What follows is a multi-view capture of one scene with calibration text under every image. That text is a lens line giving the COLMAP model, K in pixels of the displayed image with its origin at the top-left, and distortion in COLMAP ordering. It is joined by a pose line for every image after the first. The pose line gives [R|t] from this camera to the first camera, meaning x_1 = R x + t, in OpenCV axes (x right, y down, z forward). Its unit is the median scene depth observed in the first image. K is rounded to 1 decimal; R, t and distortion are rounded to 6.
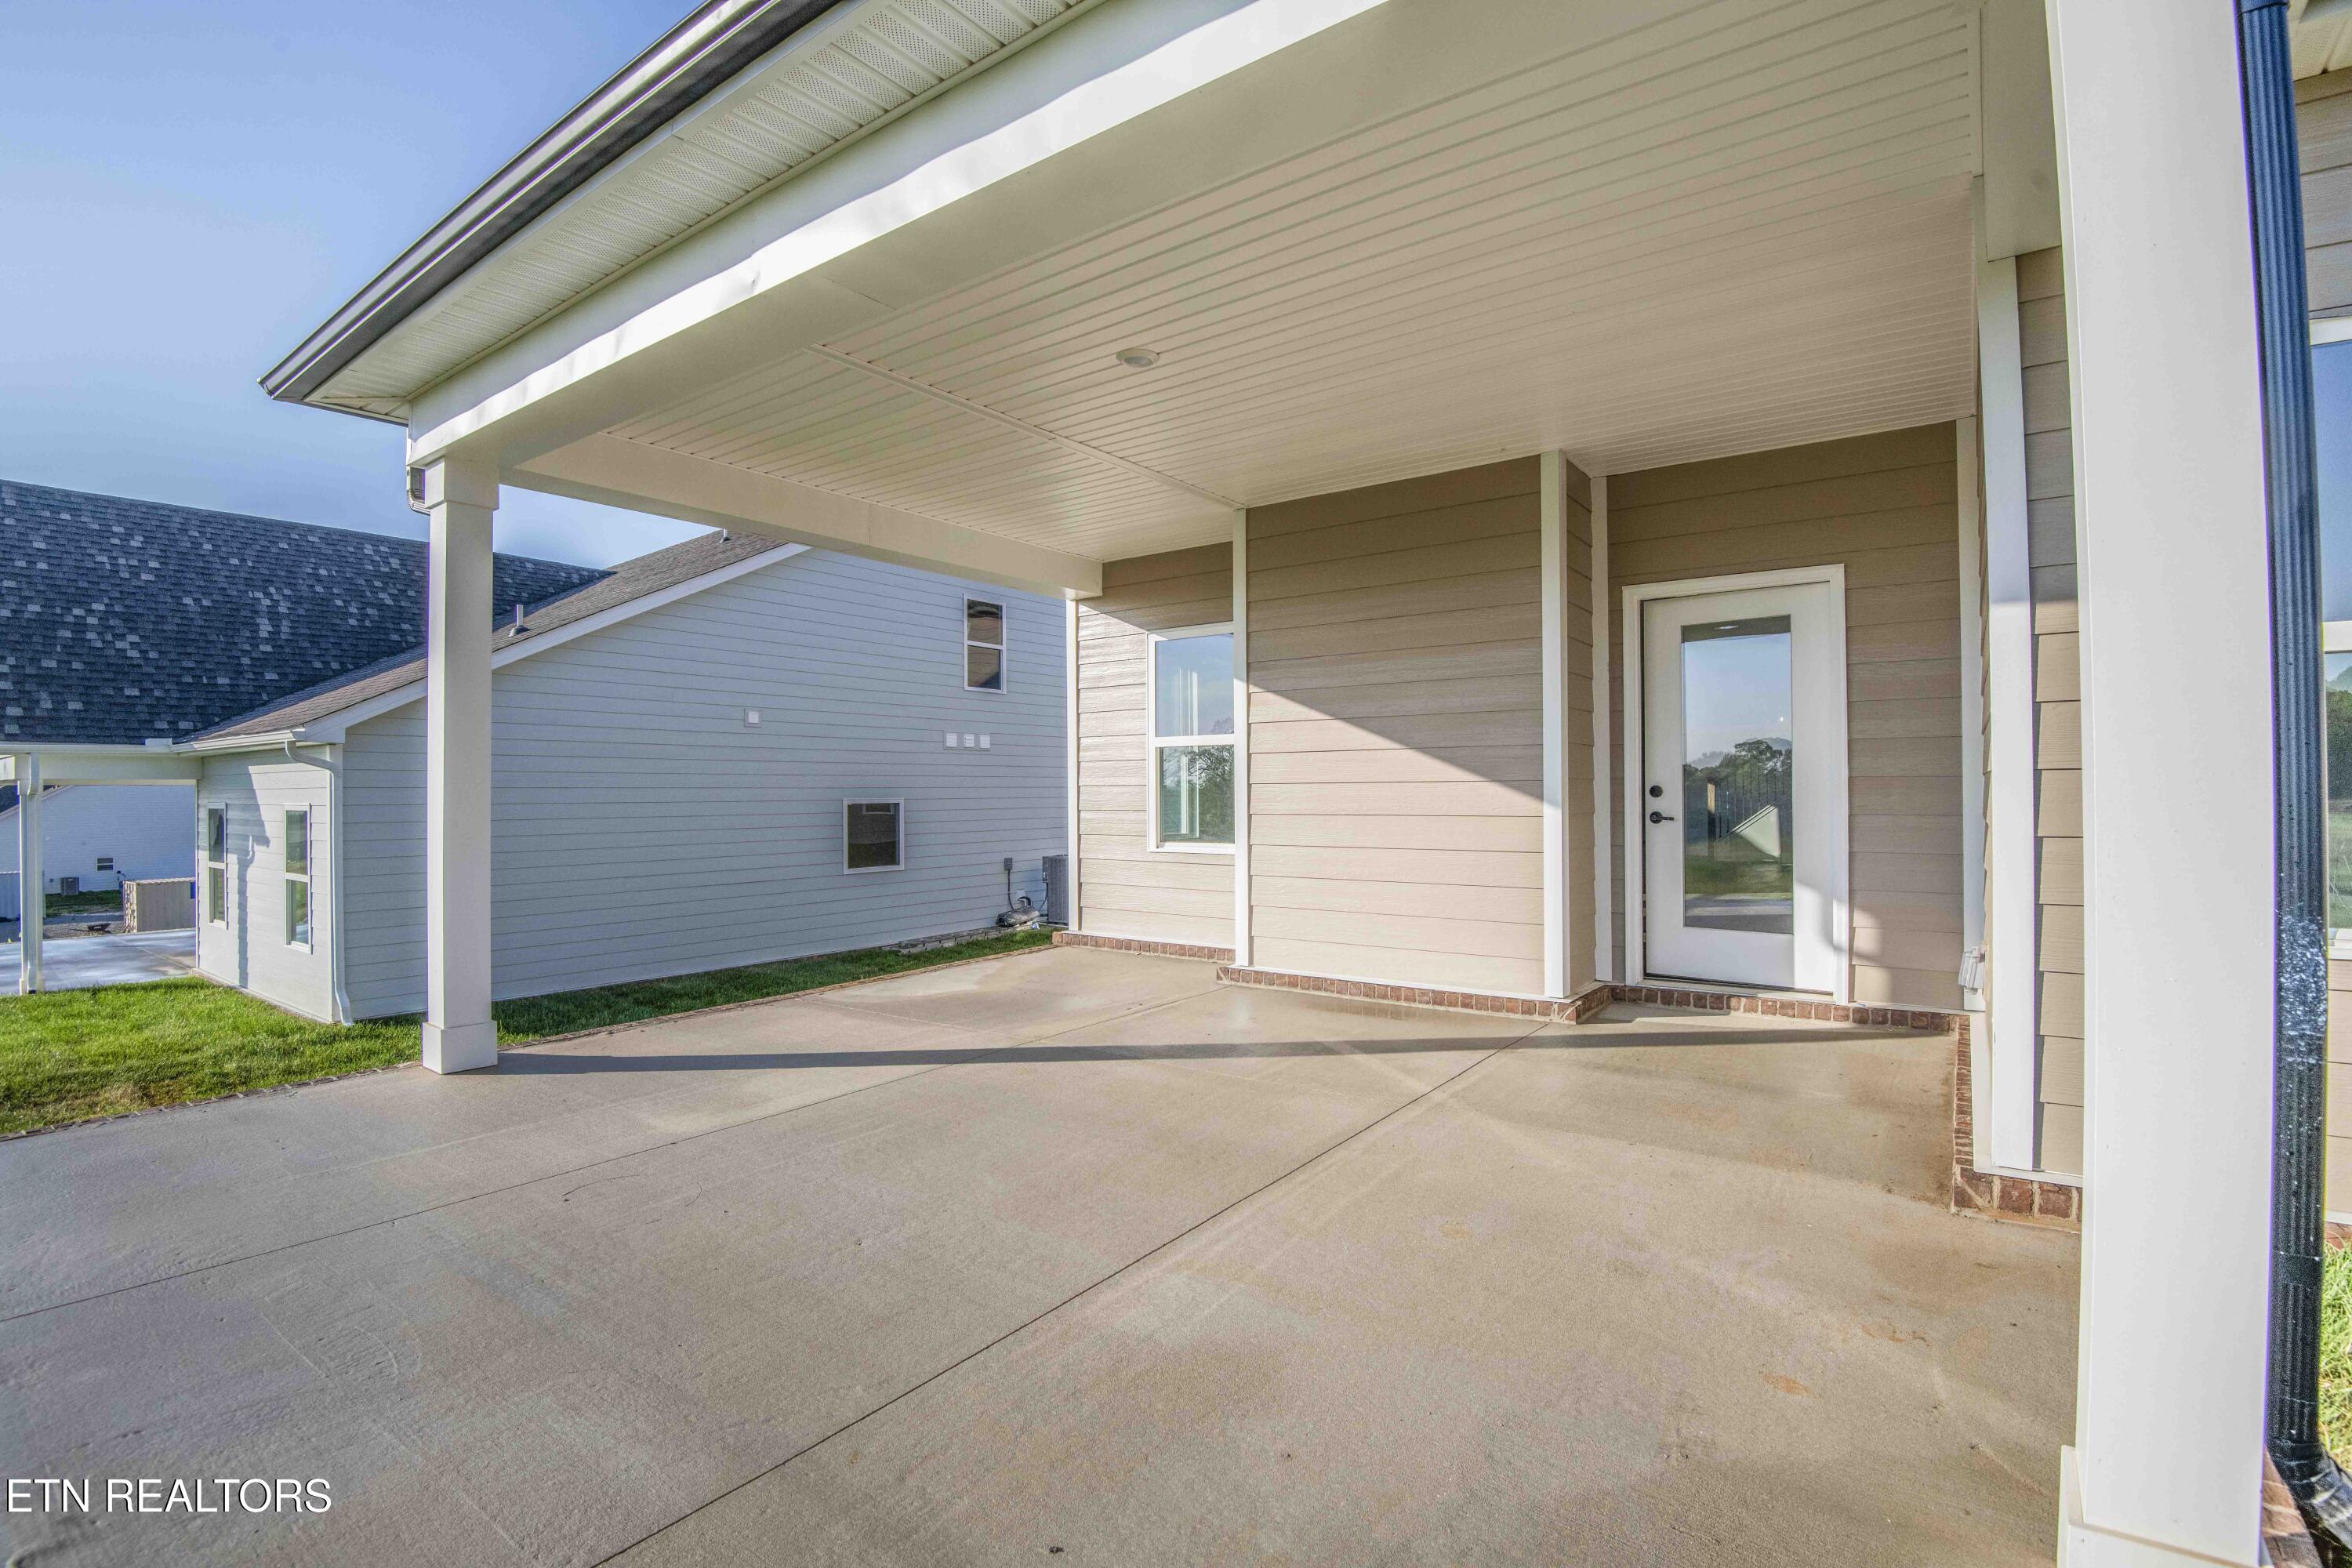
lens RADIAL K [[1087.4, 0, 1184.7], [0, 1087.4, 786.1], [0, 0, 1]] dist [-0.015108, -0.016463]
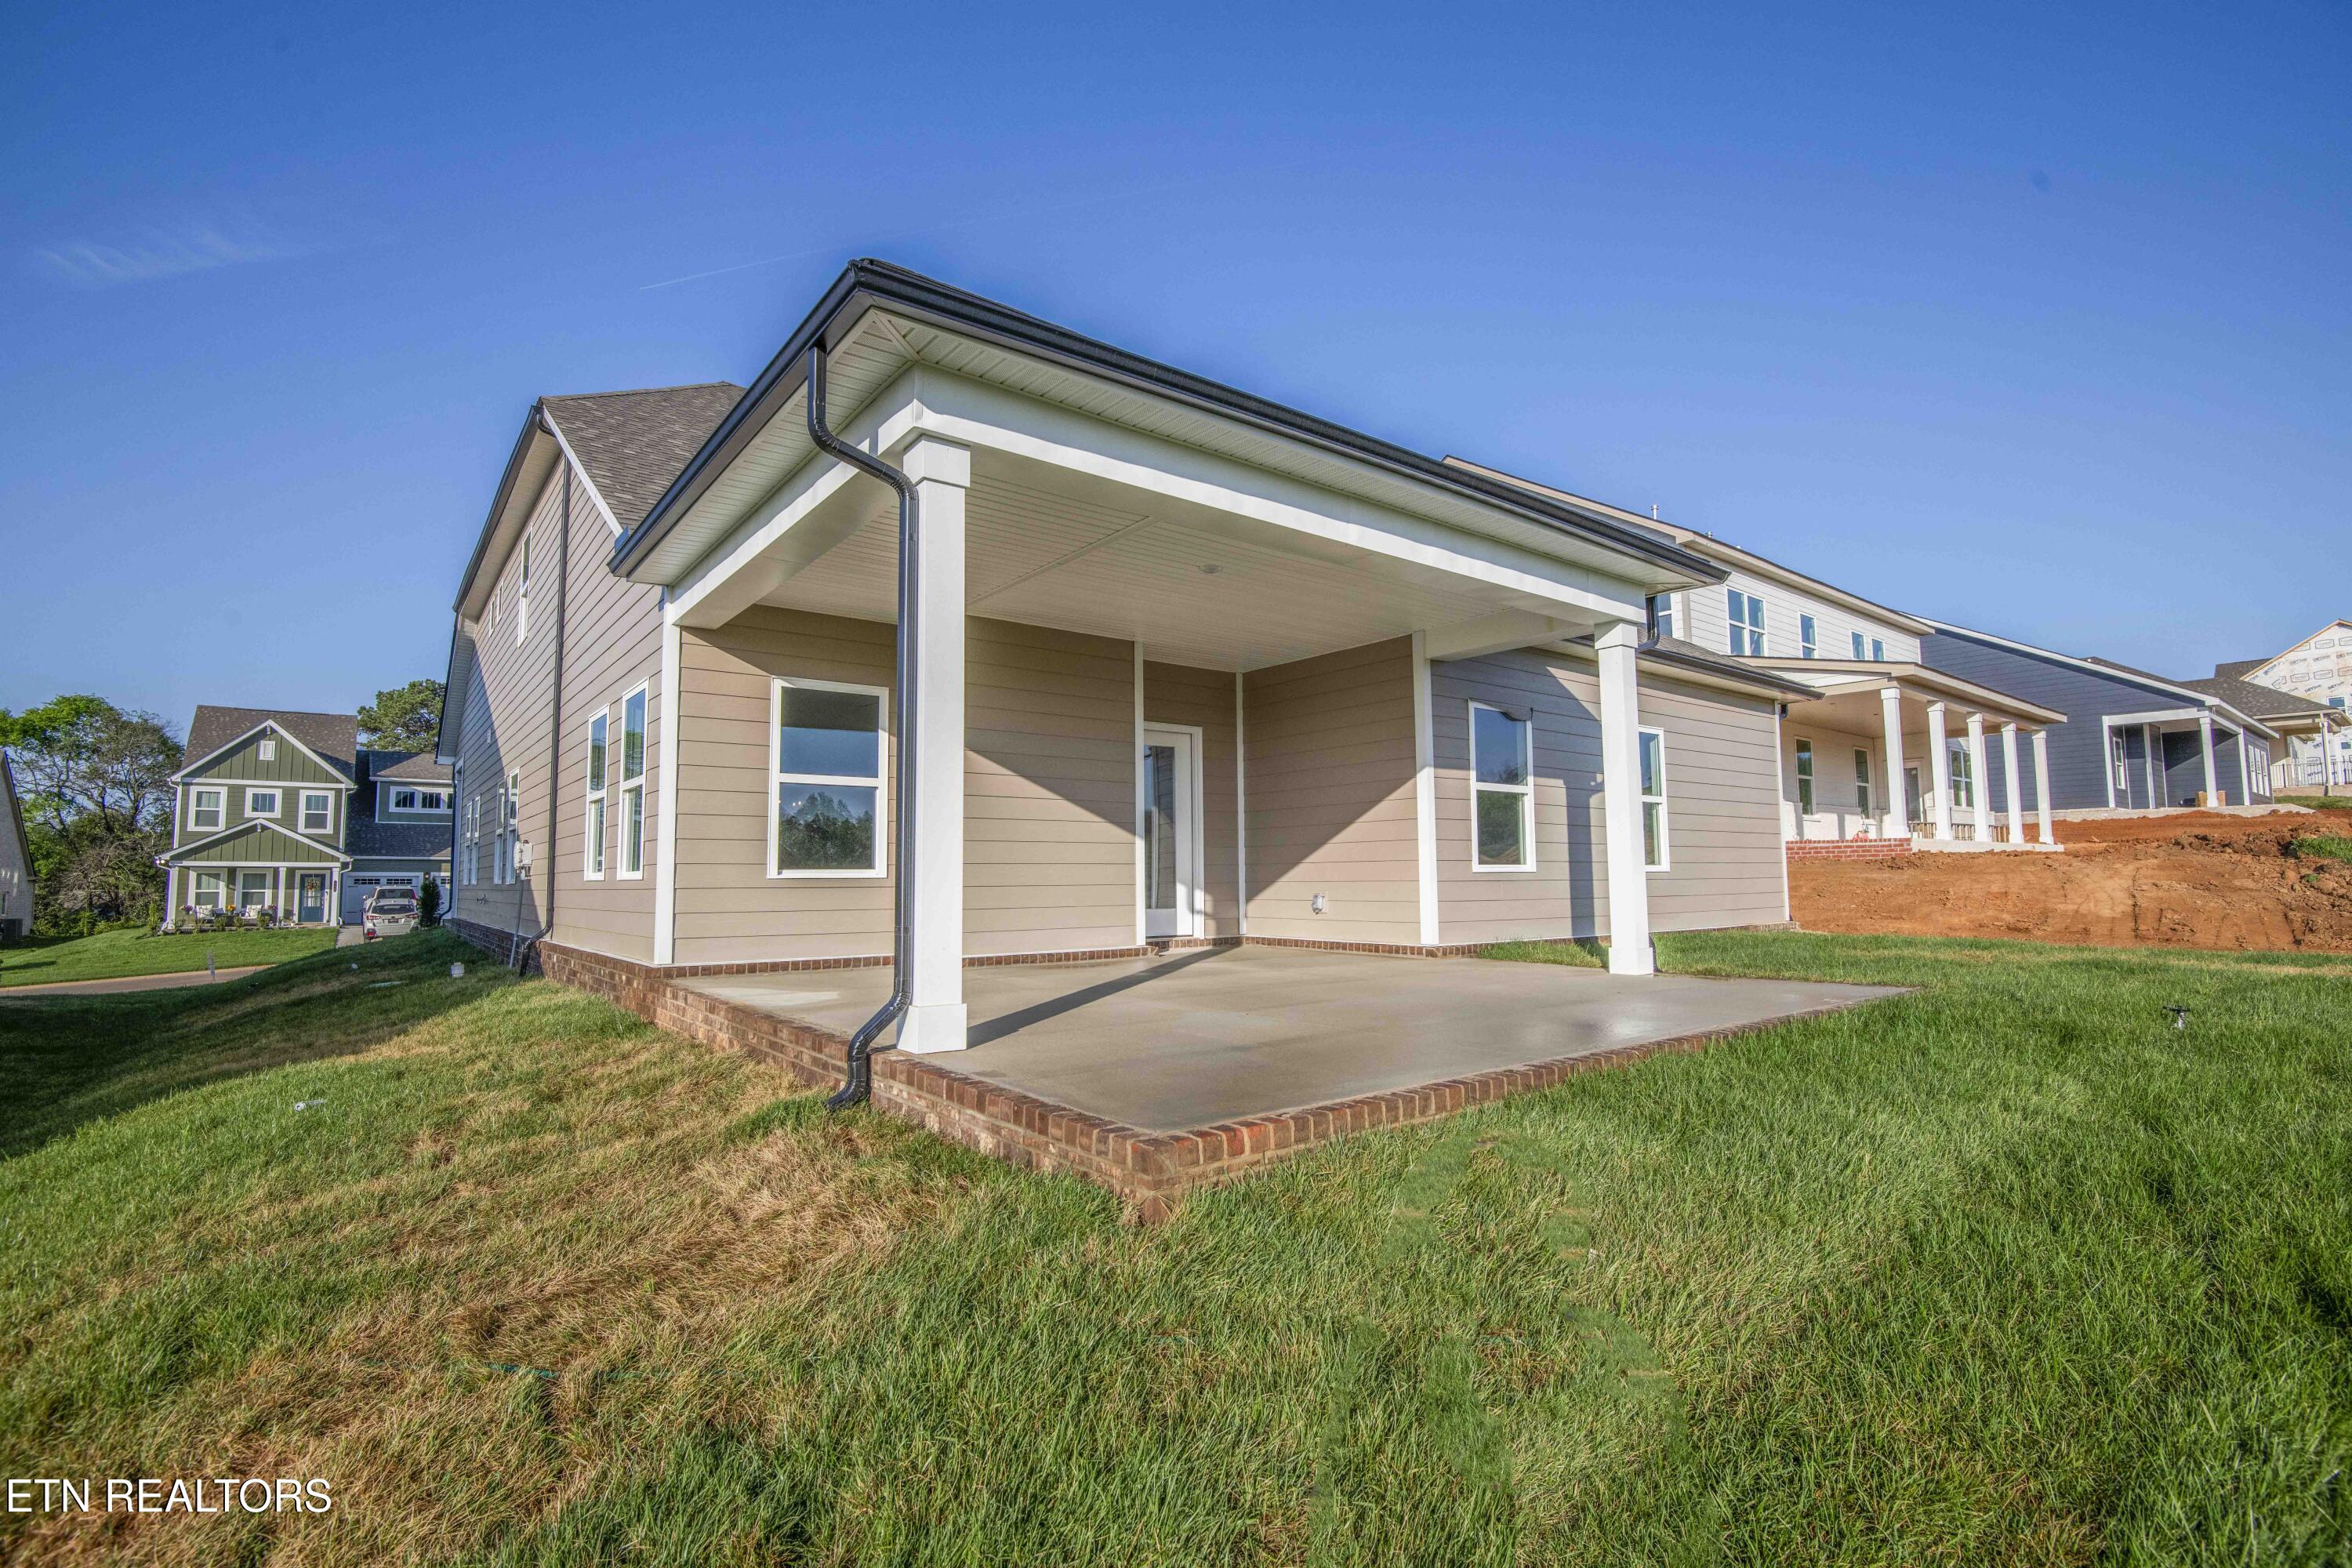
lens RADIAL K [[1084.6, 0, 1181.4], [0, 1084.6, 788.3], [0, 0, 1]] dist [-0.000109, -0.028760]
pose [[0.273762, 0.087622, 0.957798, -1.347371], [0.003497, 0.995744, -0.092093, 0.101364], [-0.961791, 0.028561, 0.272291, 0.445214]]
